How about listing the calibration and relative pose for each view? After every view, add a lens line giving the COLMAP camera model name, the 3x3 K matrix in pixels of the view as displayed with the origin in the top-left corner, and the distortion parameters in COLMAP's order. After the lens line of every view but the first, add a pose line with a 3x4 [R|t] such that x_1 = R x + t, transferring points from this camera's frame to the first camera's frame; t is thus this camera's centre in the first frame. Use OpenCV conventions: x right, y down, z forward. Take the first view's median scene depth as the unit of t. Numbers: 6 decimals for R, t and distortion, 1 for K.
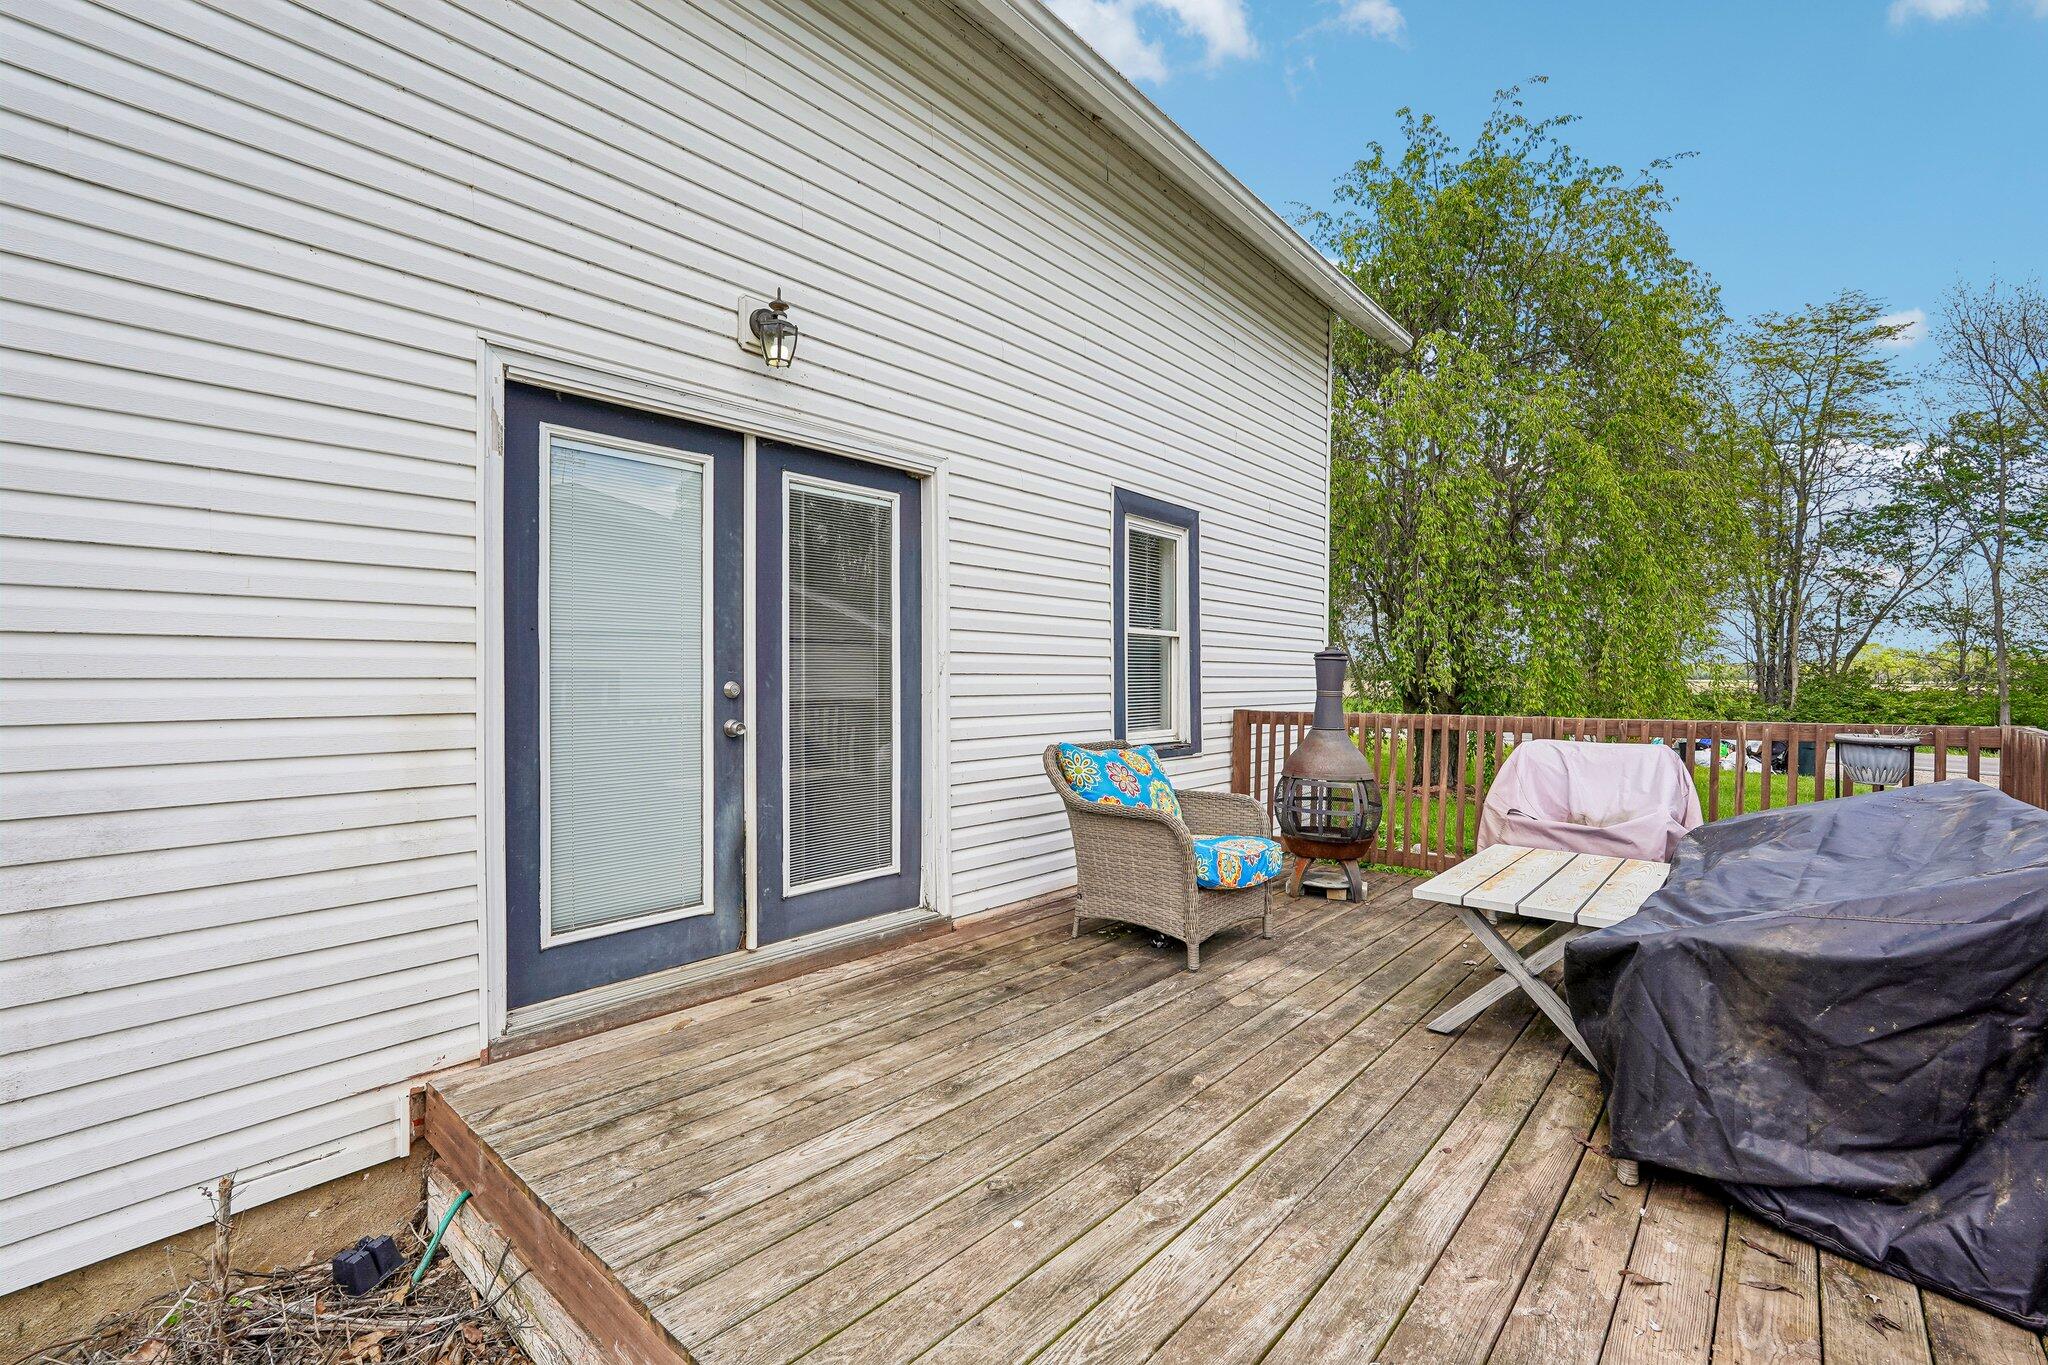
lens RADIAL K [[900.0, 0, 1024.0], [0, 900.0, 682.5], [0, 0, 1]] dist [-0.014333, 0.000772]
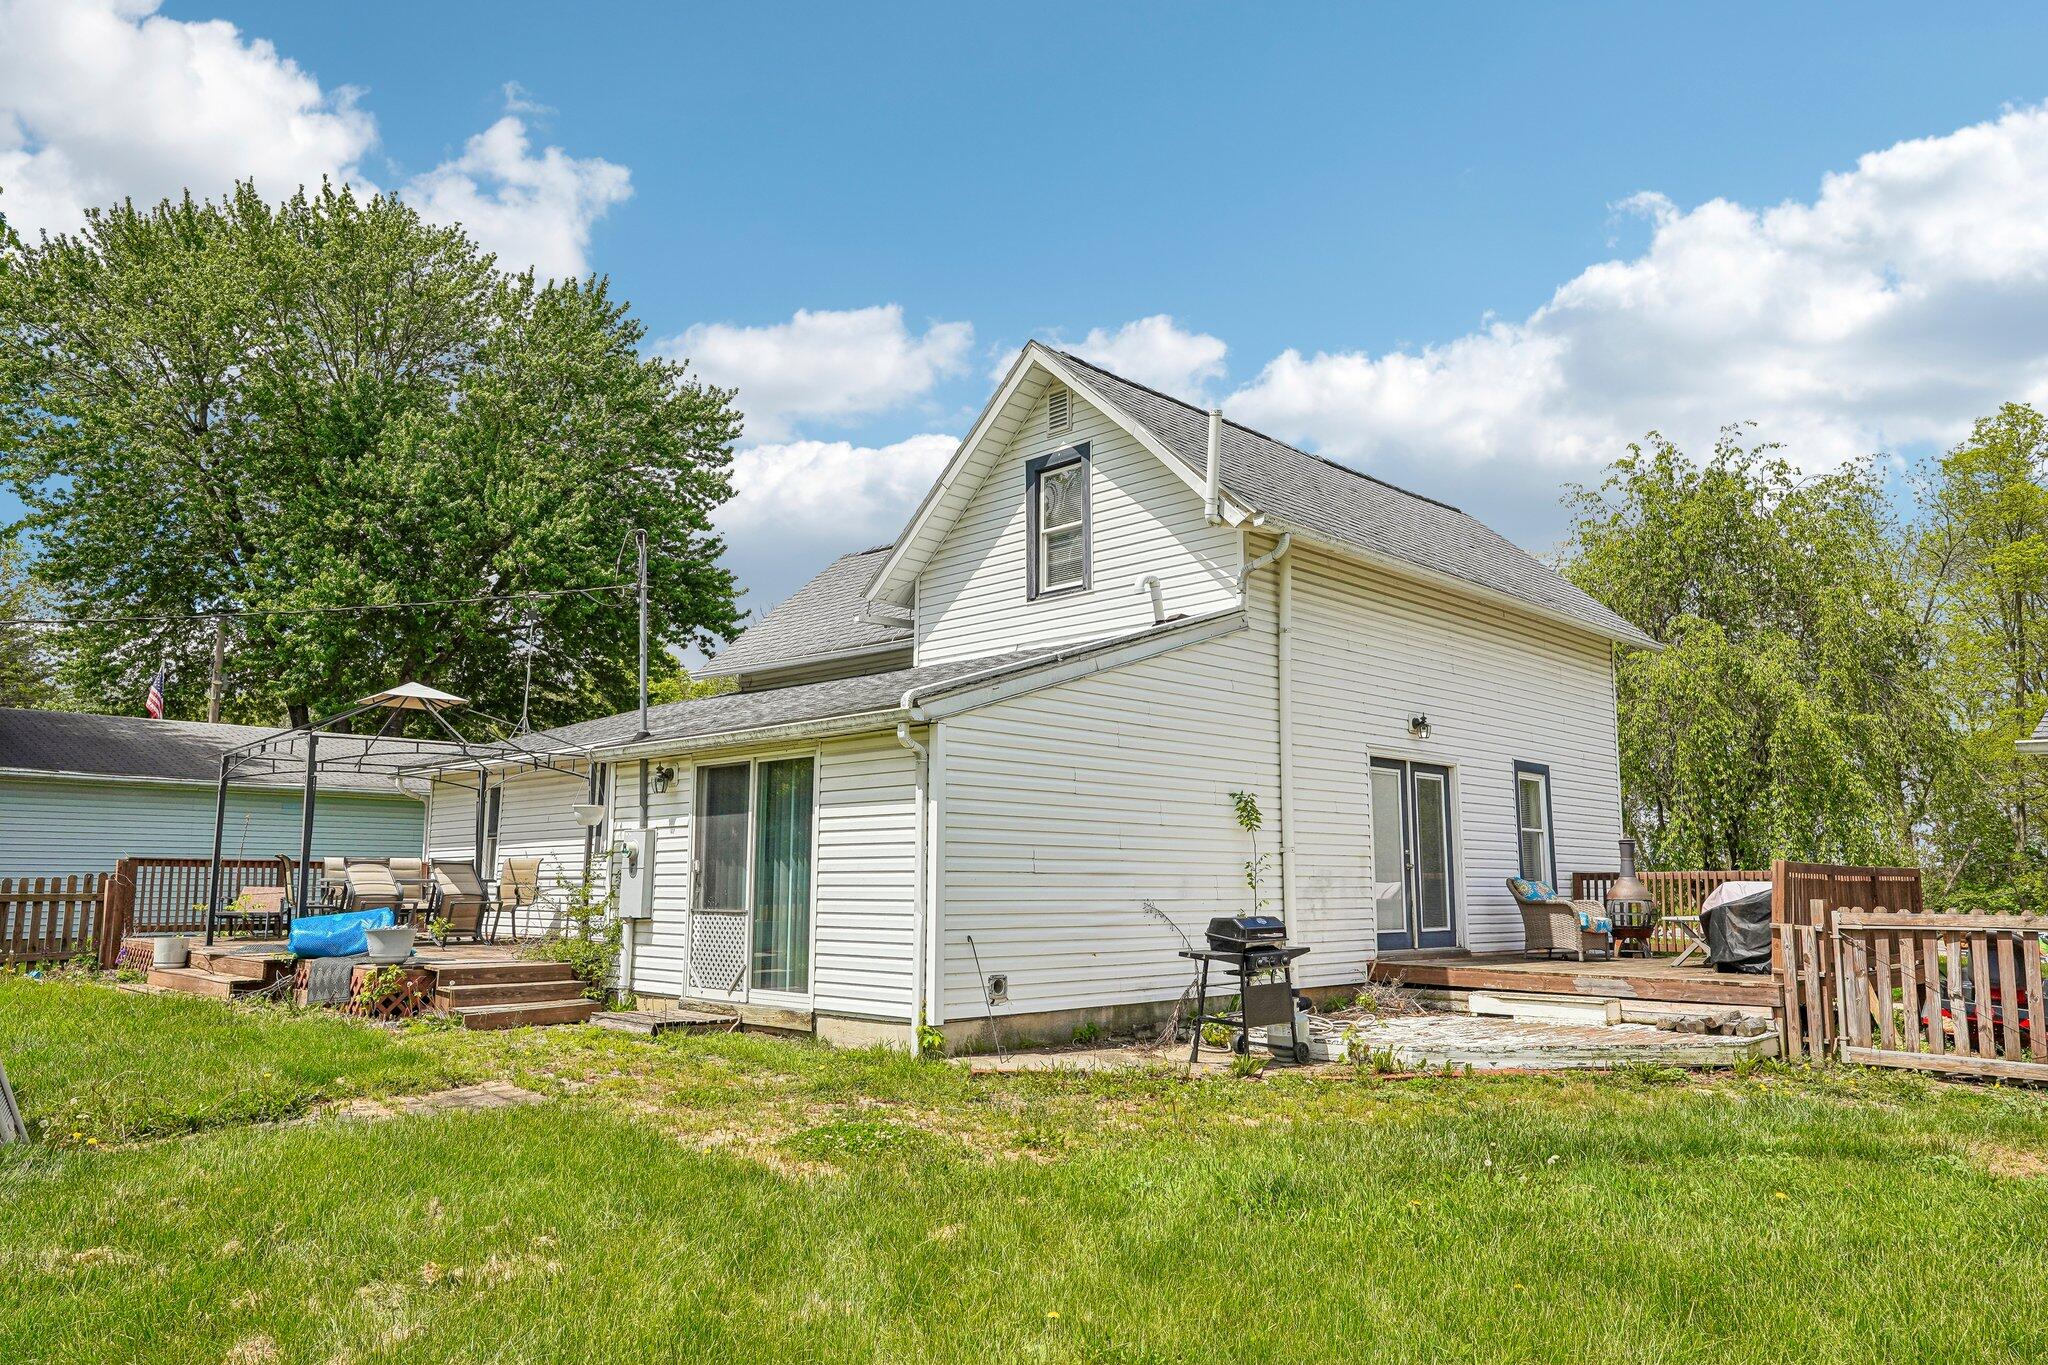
lens RADIAL K [[1380.5, 0, 1024.0], [0, 1380.5, 682.5], [0, 0, 1]] dist [-0.005847, -0.002816]
pose [[0.997350, -0.010107, -0.072045, -0.762915], [-0.001179, 0.987927, -0.154916, 0.096306], [0.072741, 0.154590, 0.985297, -2.152536]]
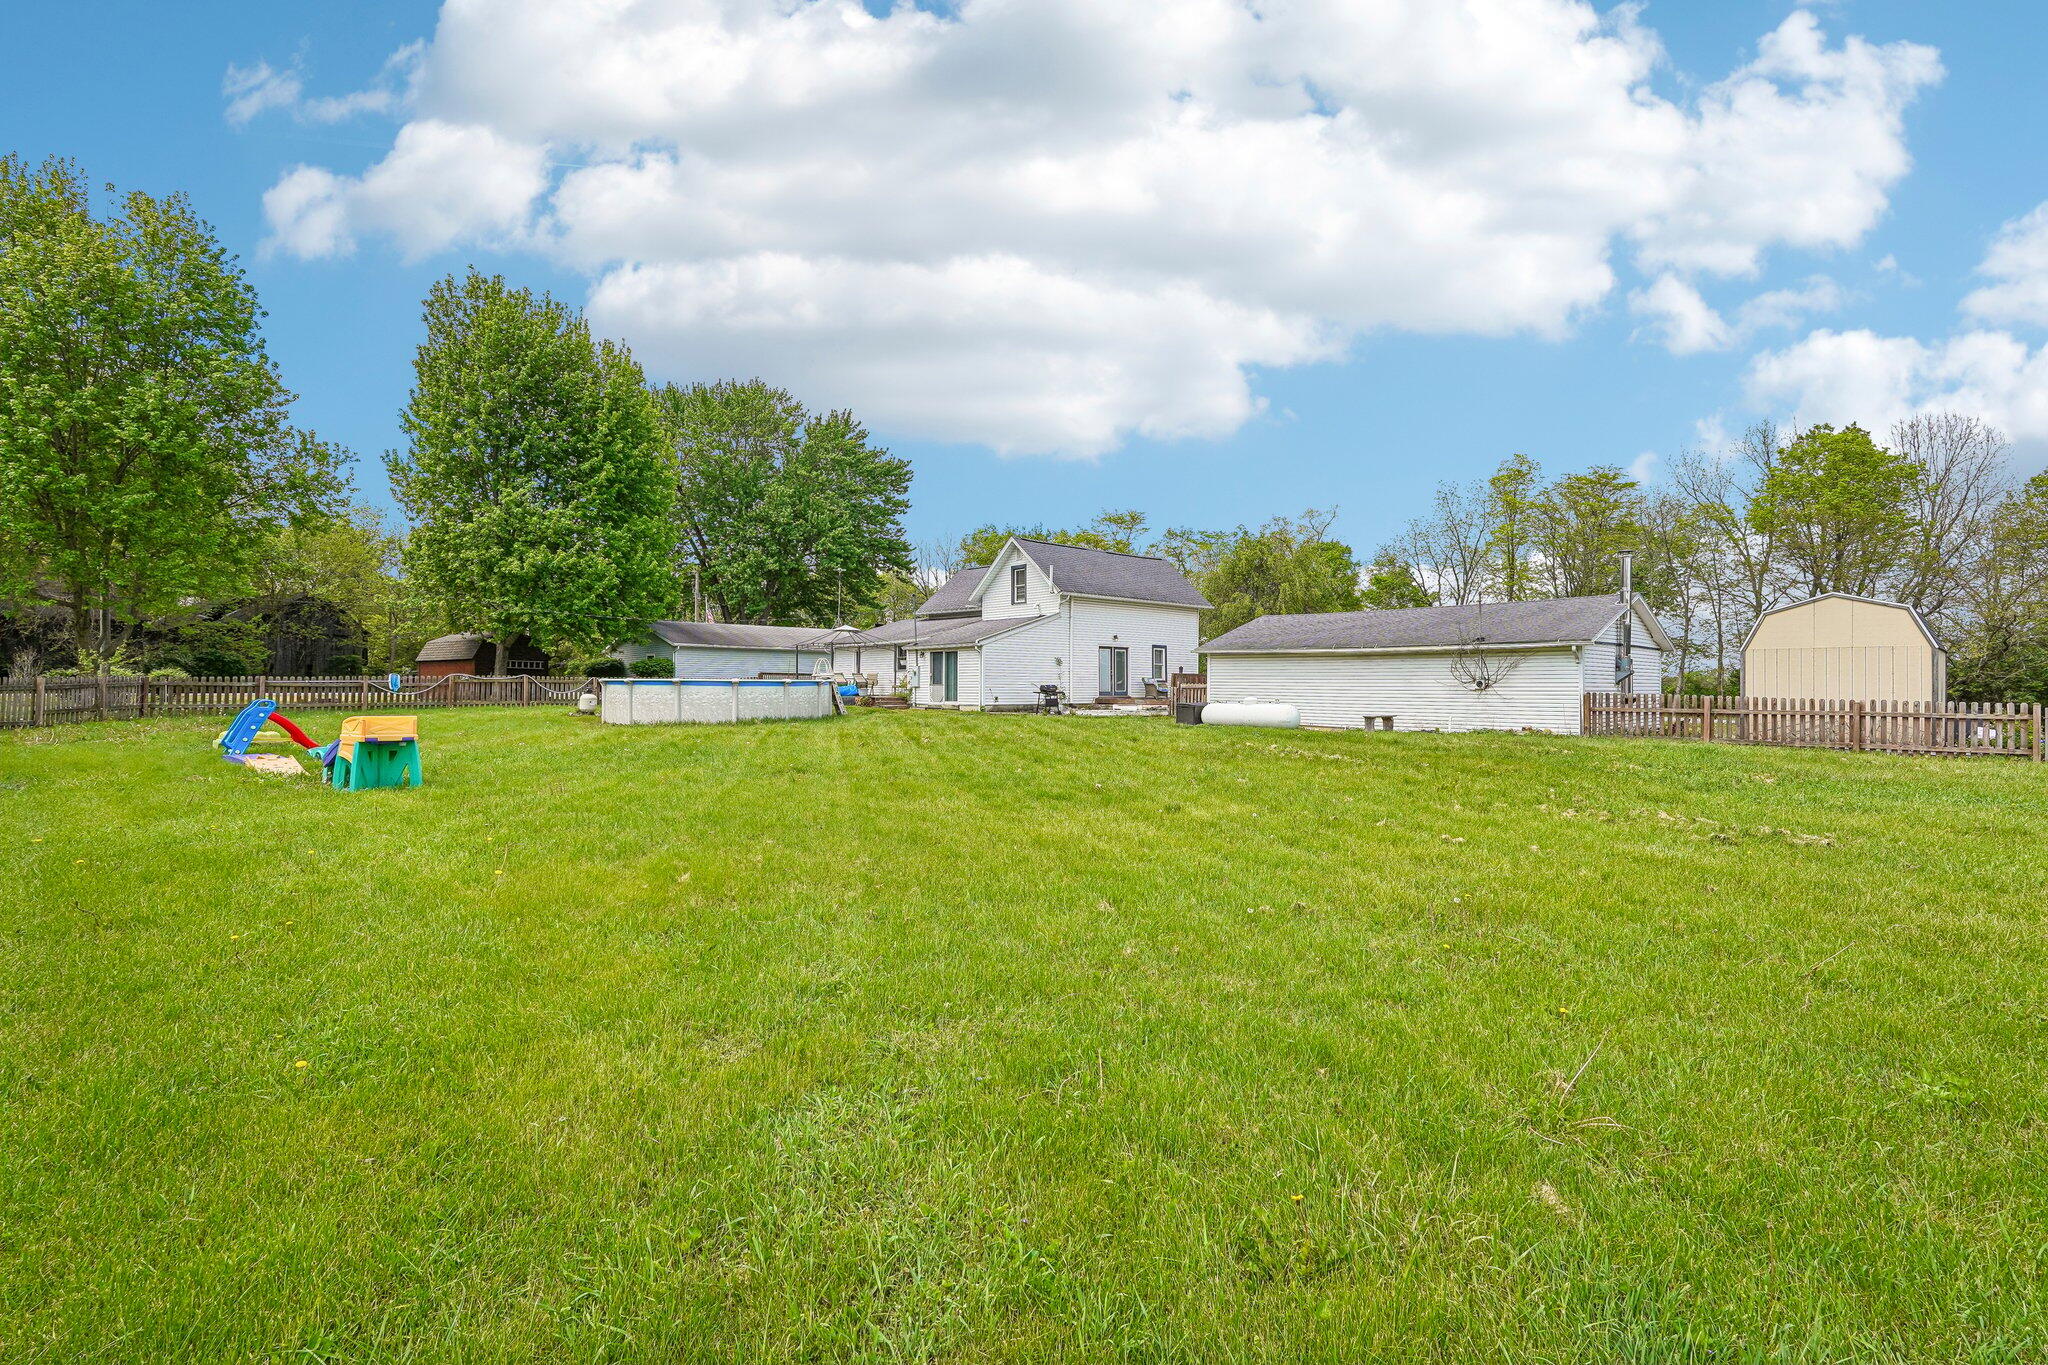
lens RADIAL K [[900.0, 0, 1024.0], [0, 900.0, 682.5], [0, 0, 1]] dist [-0.014333, 0.000772]
pose [[0.991510, -0.000227, -0.130028, 0.015129], [-0.001741, 0.999886, -0.015019, 0.193828], [0.130016, 0.015118, 0.991397, -6.115669]]
